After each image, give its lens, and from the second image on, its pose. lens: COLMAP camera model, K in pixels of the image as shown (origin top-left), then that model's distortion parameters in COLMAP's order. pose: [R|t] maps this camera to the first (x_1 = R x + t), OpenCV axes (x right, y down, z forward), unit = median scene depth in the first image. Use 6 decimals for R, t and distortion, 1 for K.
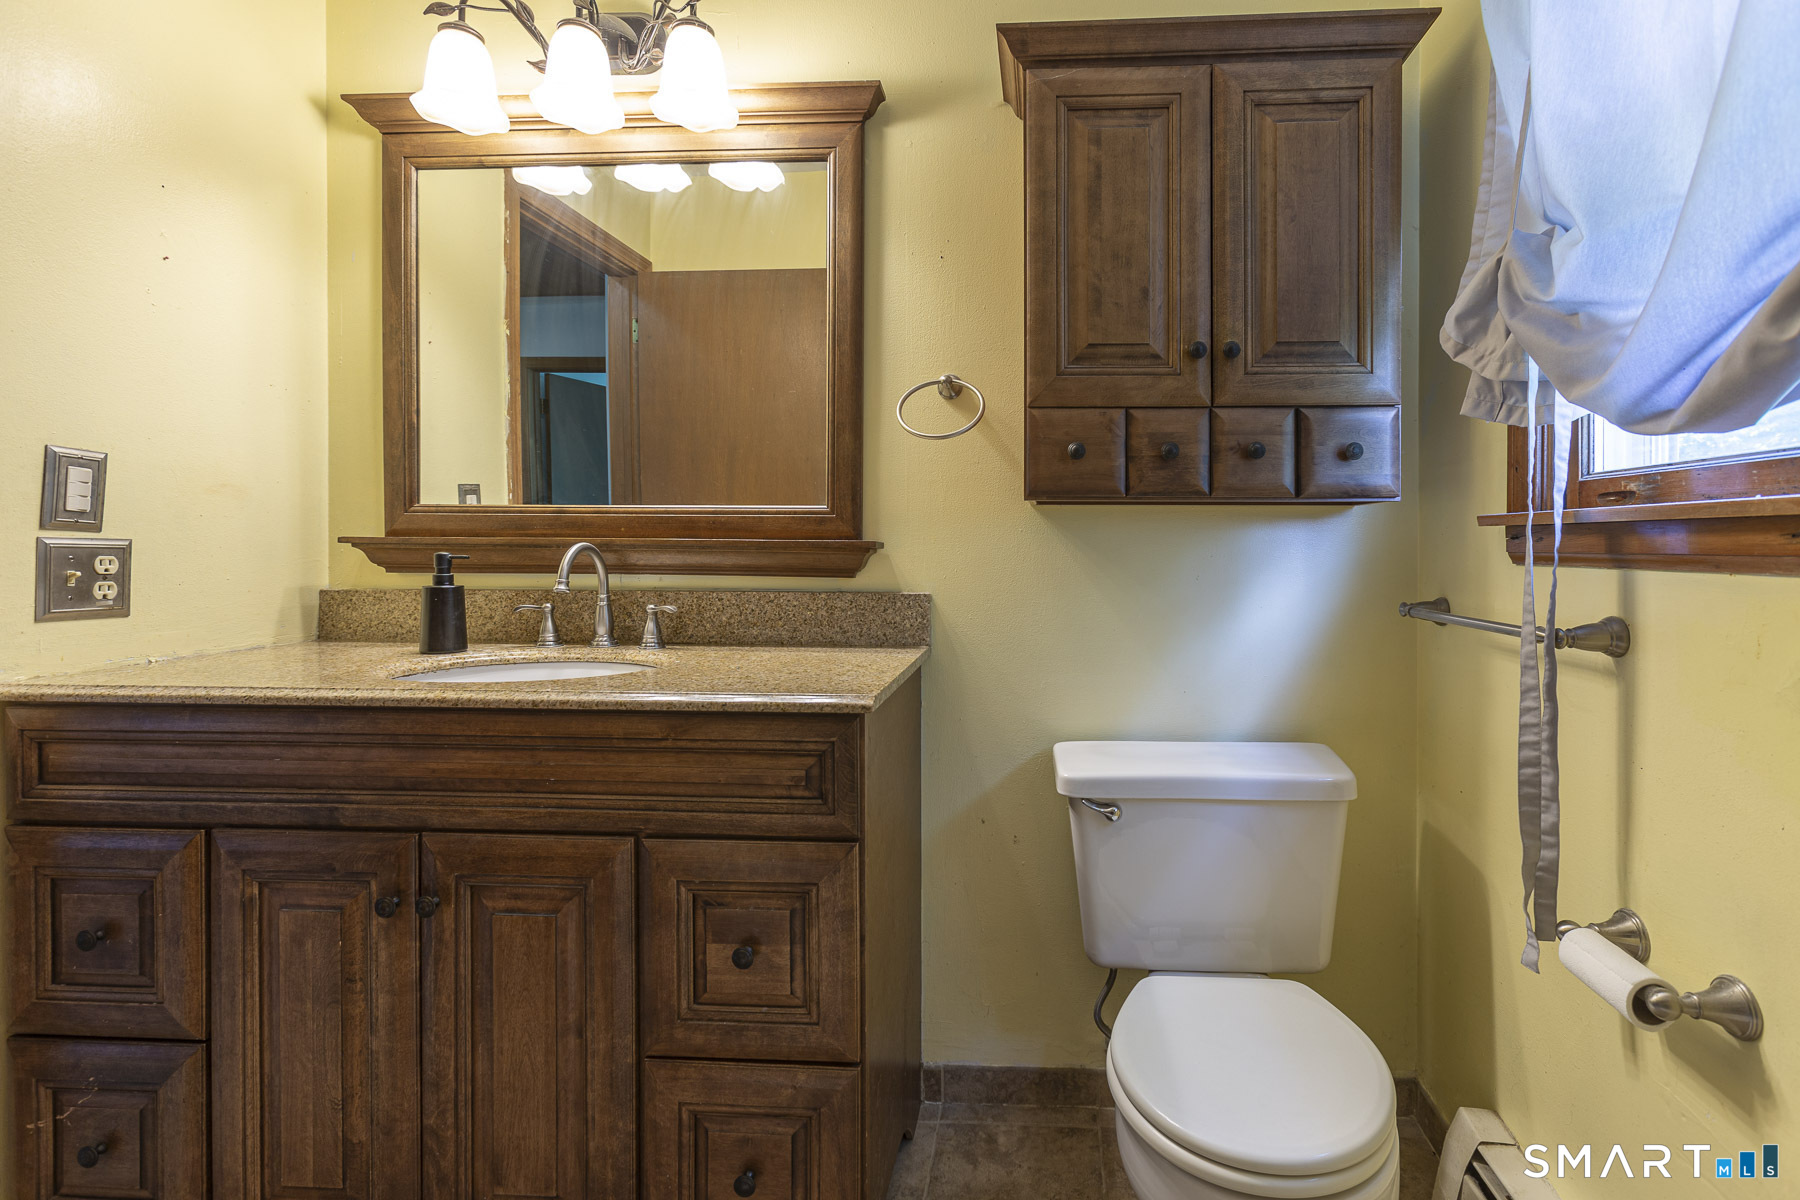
lens RADIAL K [[824.1, 0, 1007.2], [0, 824.1, 538.4], [0, 0, 1]] dist [0.001585, 0.000146]
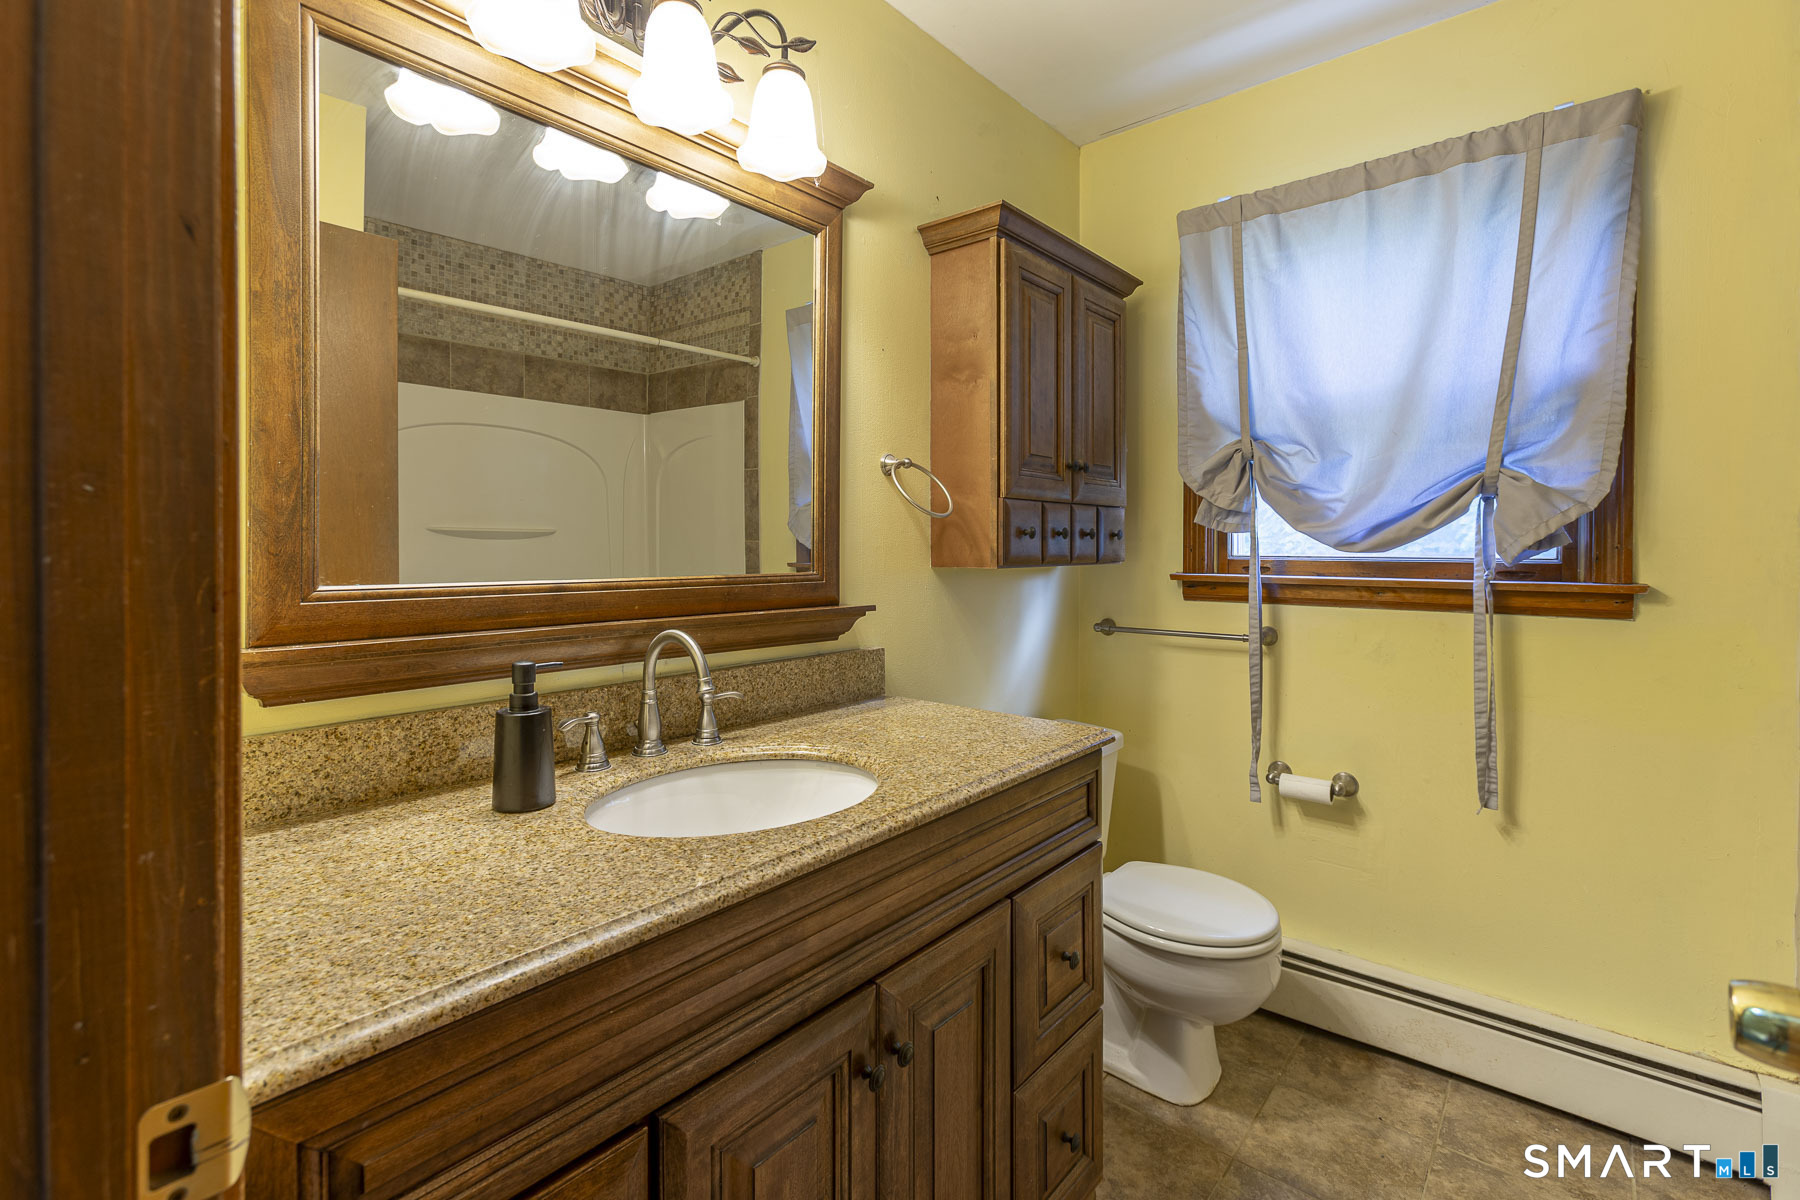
lens RADIAL K [[785.7, 0, 901.2], [0, 785.7, 543.3], [0, 0, 1]] dist [-0.003428, -0.000615]
pose [[0.616710, -0.000012, 0.787190, -1.057436], [-0.004293, 0.999985, 0.003379, -0.090202], [-0.787178, -0.005463, 0.616701, 0.362244]]
